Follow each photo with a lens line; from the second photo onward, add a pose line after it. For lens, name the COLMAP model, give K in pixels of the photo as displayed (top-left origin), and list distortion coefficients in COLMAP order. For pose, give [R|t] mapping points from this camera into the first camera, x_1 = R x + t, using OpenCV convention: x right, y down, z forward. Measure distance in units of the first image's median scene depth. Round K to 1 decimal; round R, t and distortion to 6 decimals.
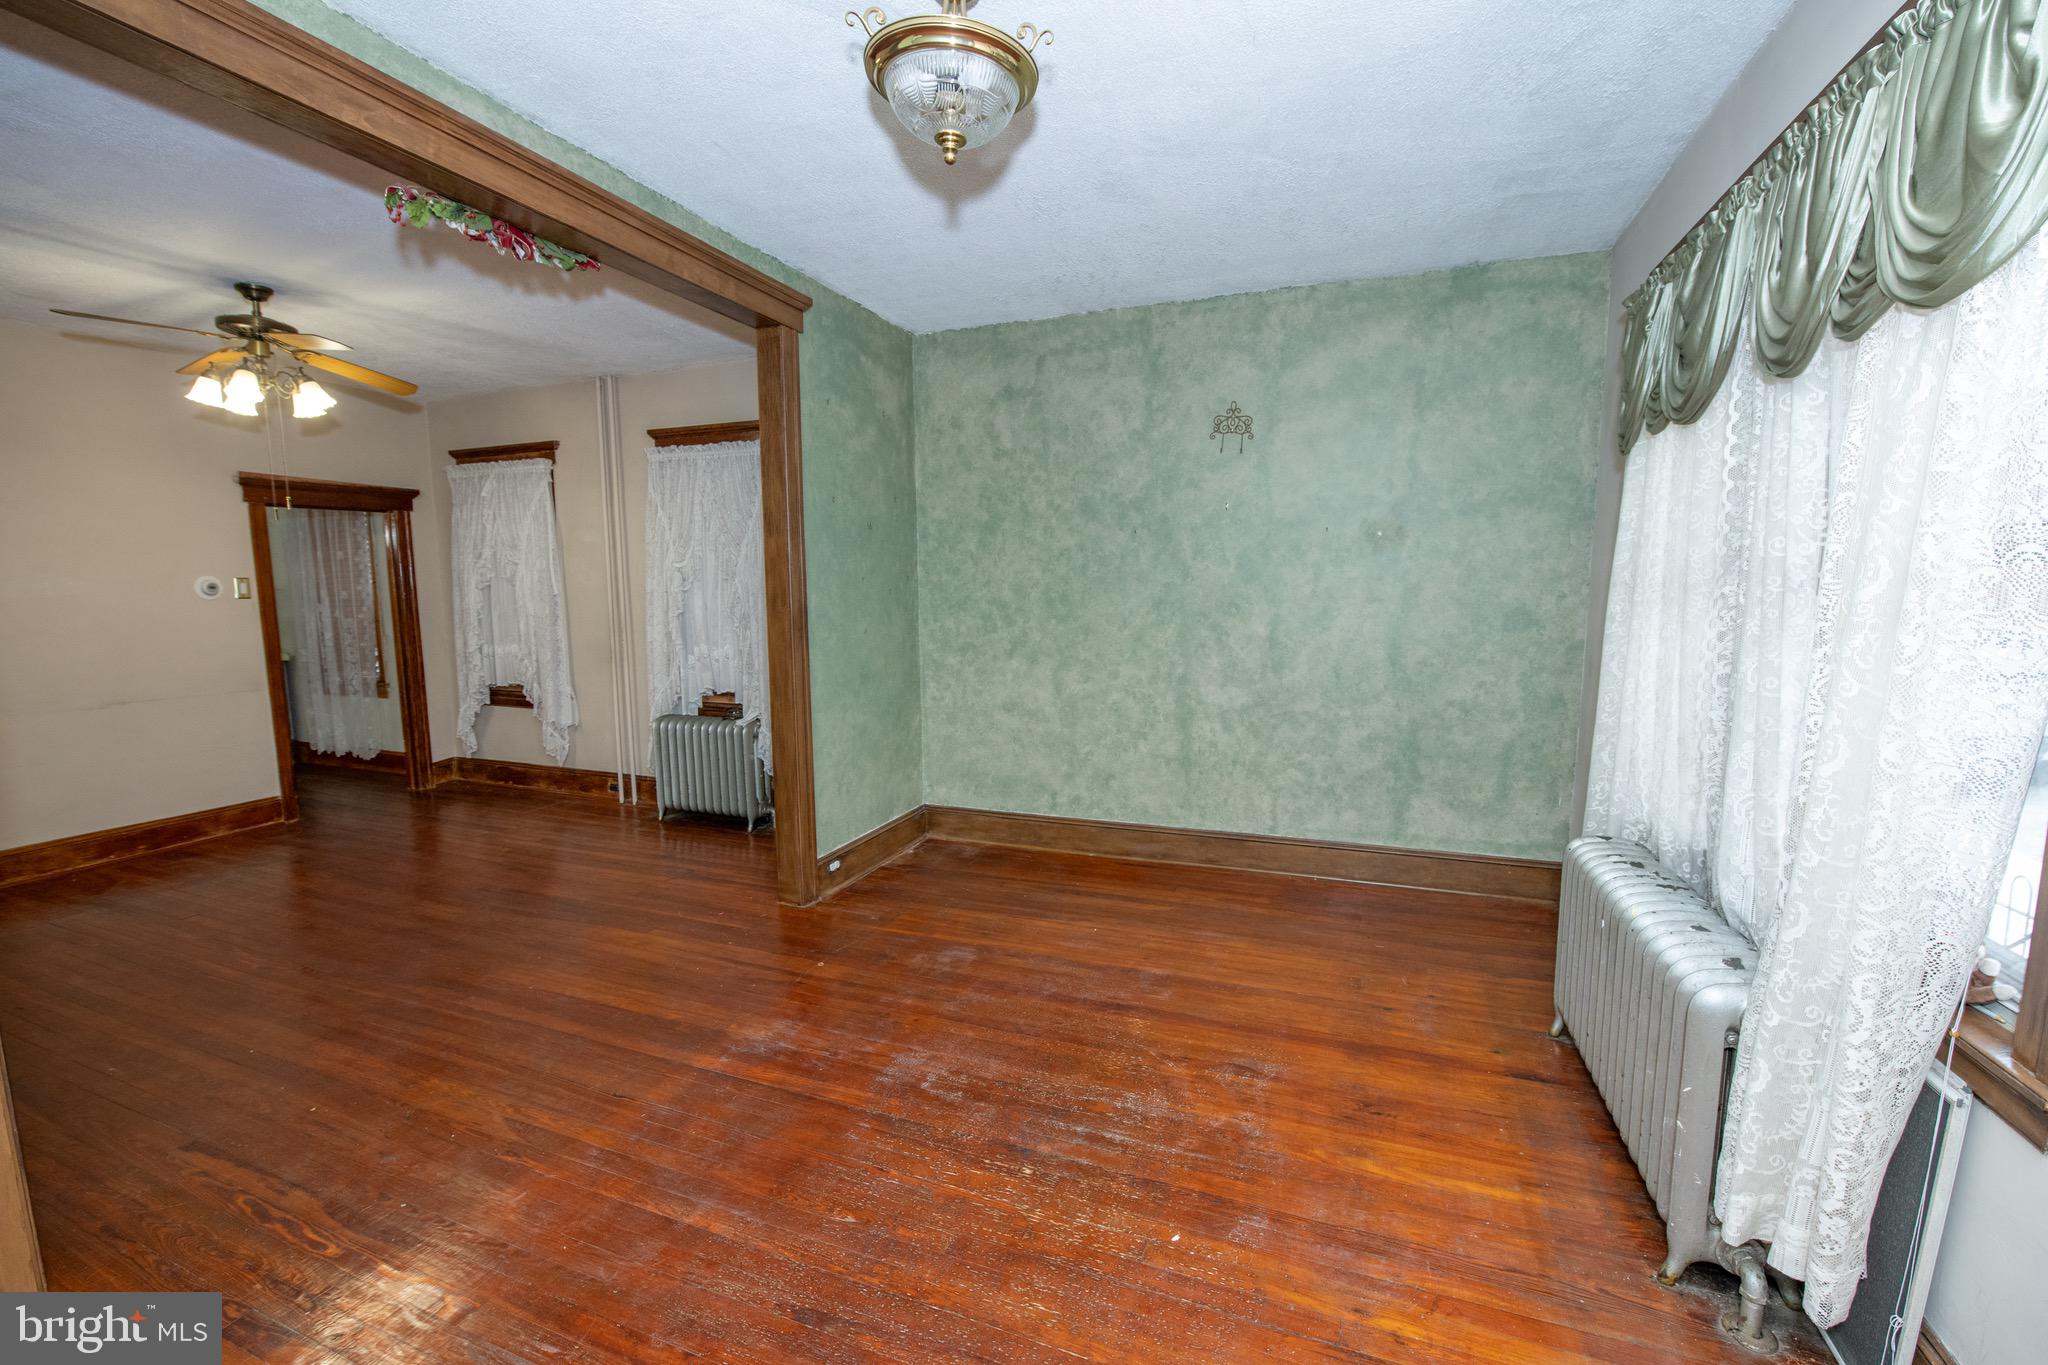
lens RADIAL K [[824.4, 0, 1033.2], [0, 824.4, 691.6], [0, 0, 1]] dist [-0.020343, -0.000158]
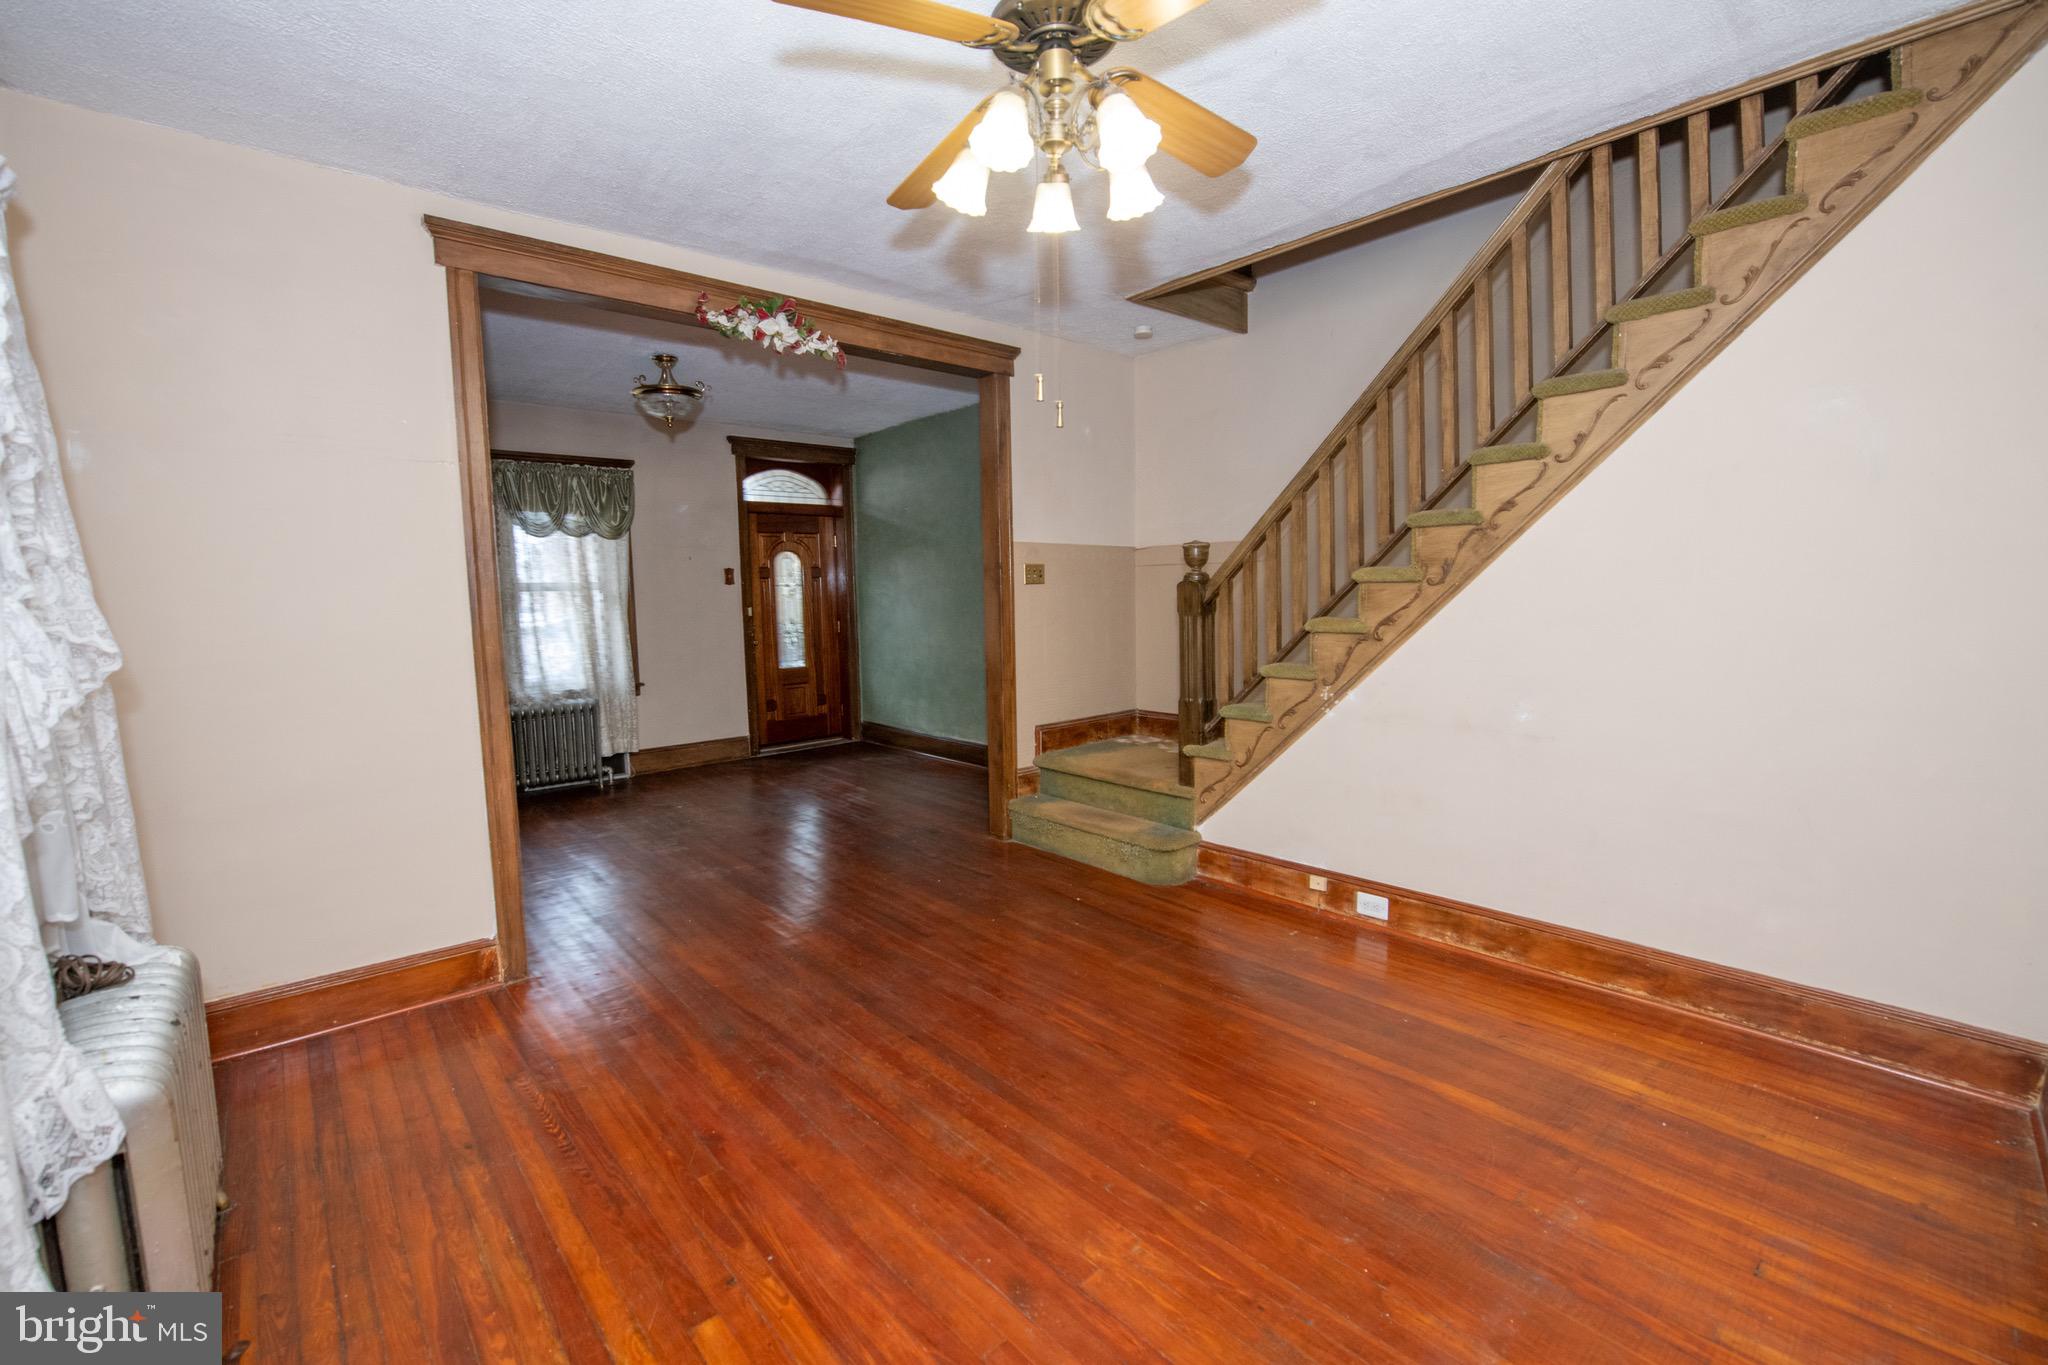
lens RADIAL K [[873.6, 0, 987.4], [0, 873.6, 672.8], [0, 0, 1]] dist [-0.003401, -0.009537]
pose [[-0.871019, -0.022244, 0.490745, -0.761954], [0.085993, 0.976646, 0.196896, -0.114241], [-0.483664, 0.213701, -0.848764, 0.986264]]
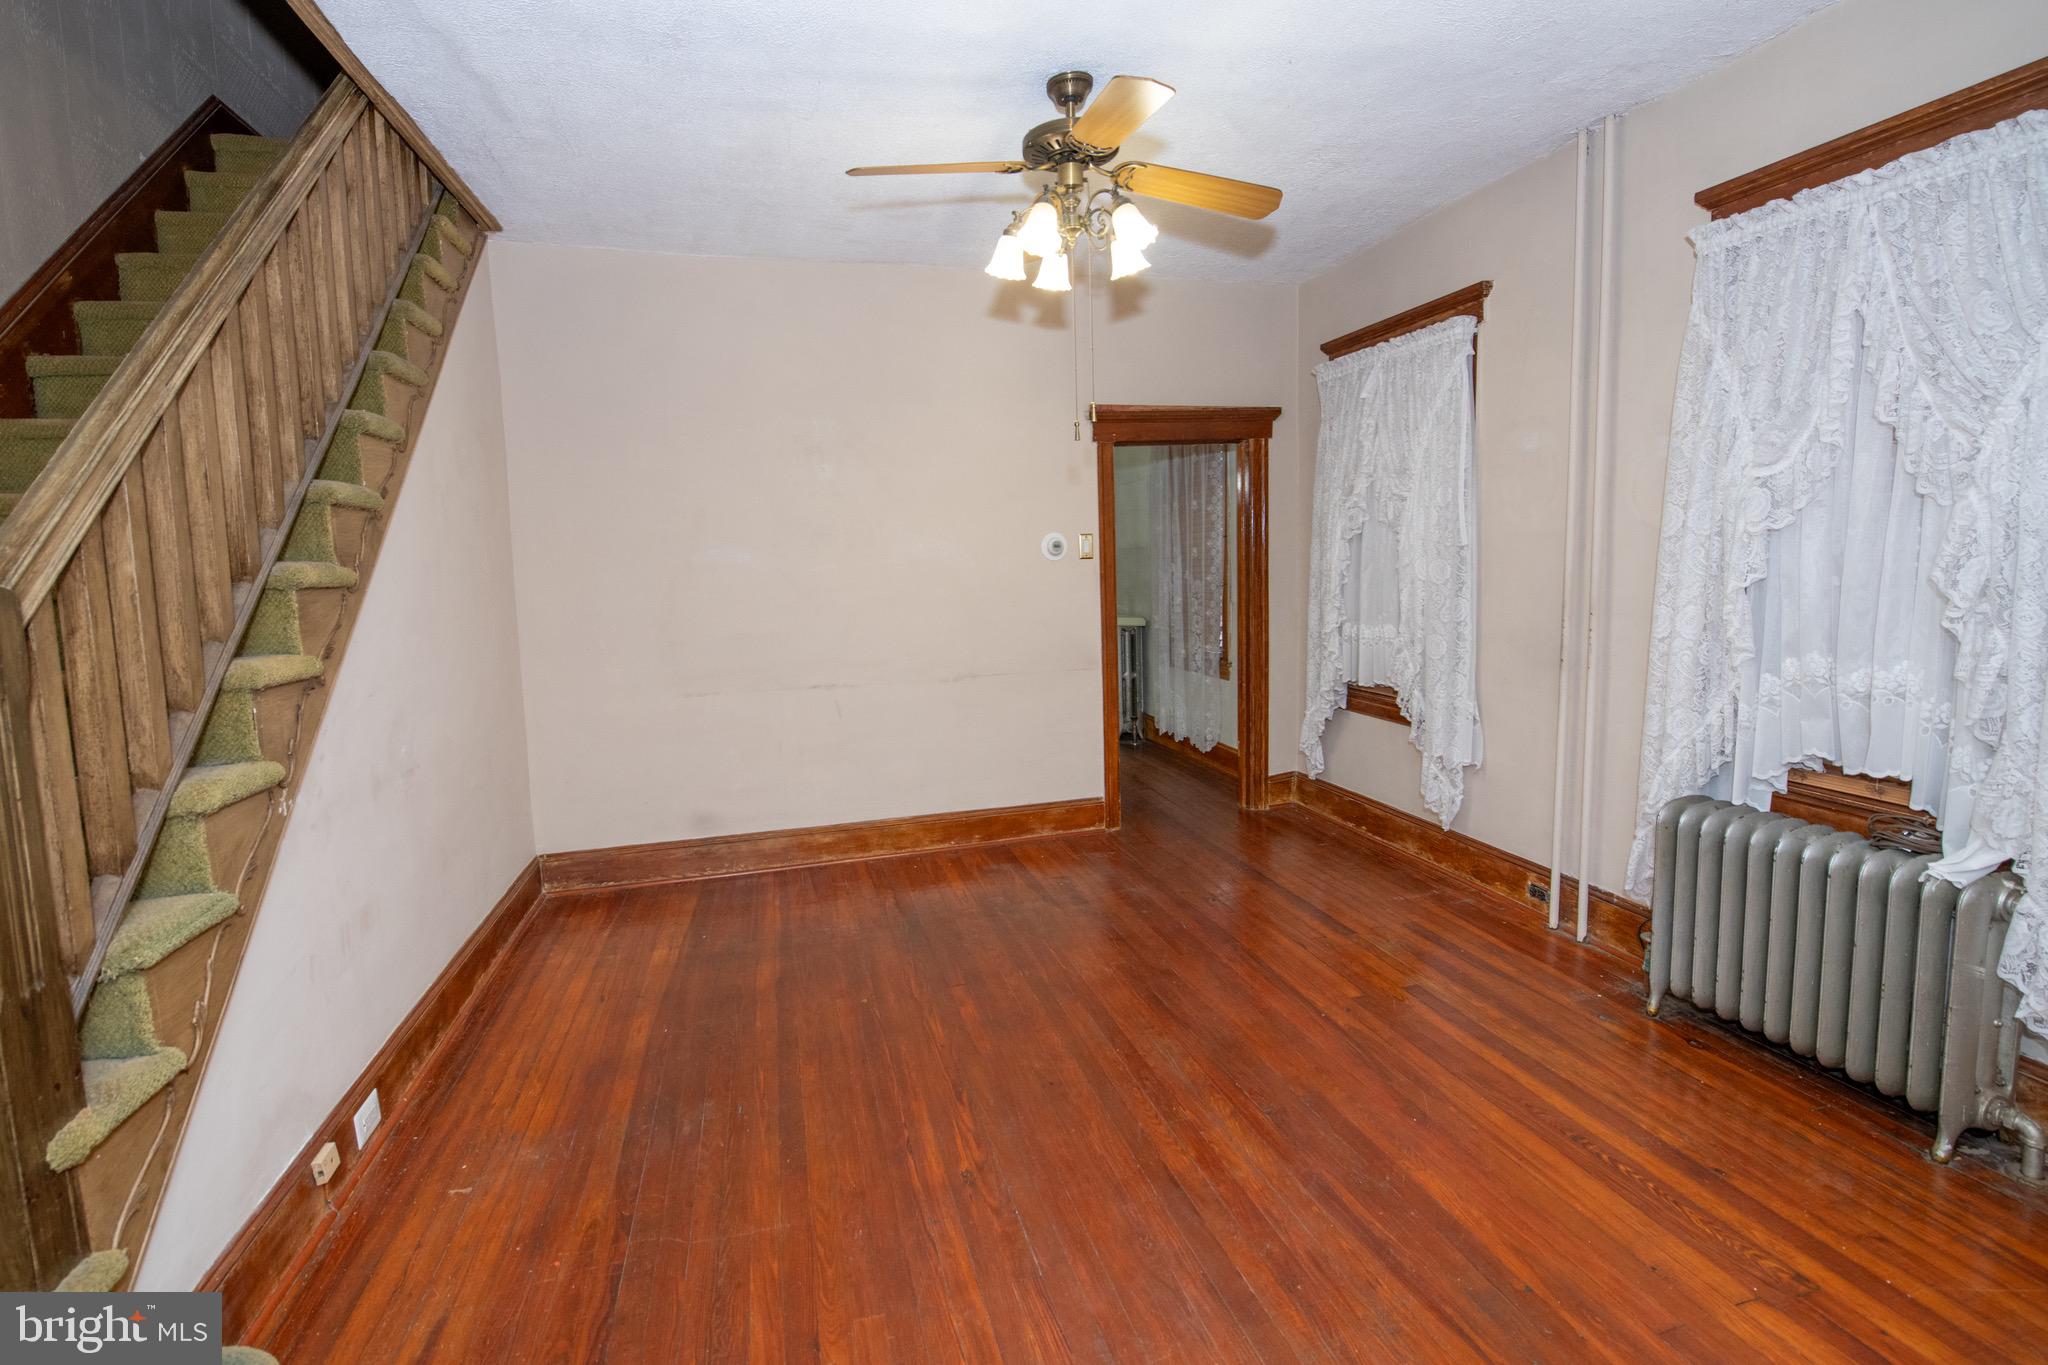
lens RADIAL K [[882.0, 0, 983.4], [0, 882.0, 642.4], [0, 0, 1]] dist [-0.002079, -0.006626]
pose [[0.563564, 0.063495, -0.823628, -0.246743], [-0.072095, 0.997018, 0.027531, -0.040708], [0.822920, 0.043864, 0.566461, 0.351092]]
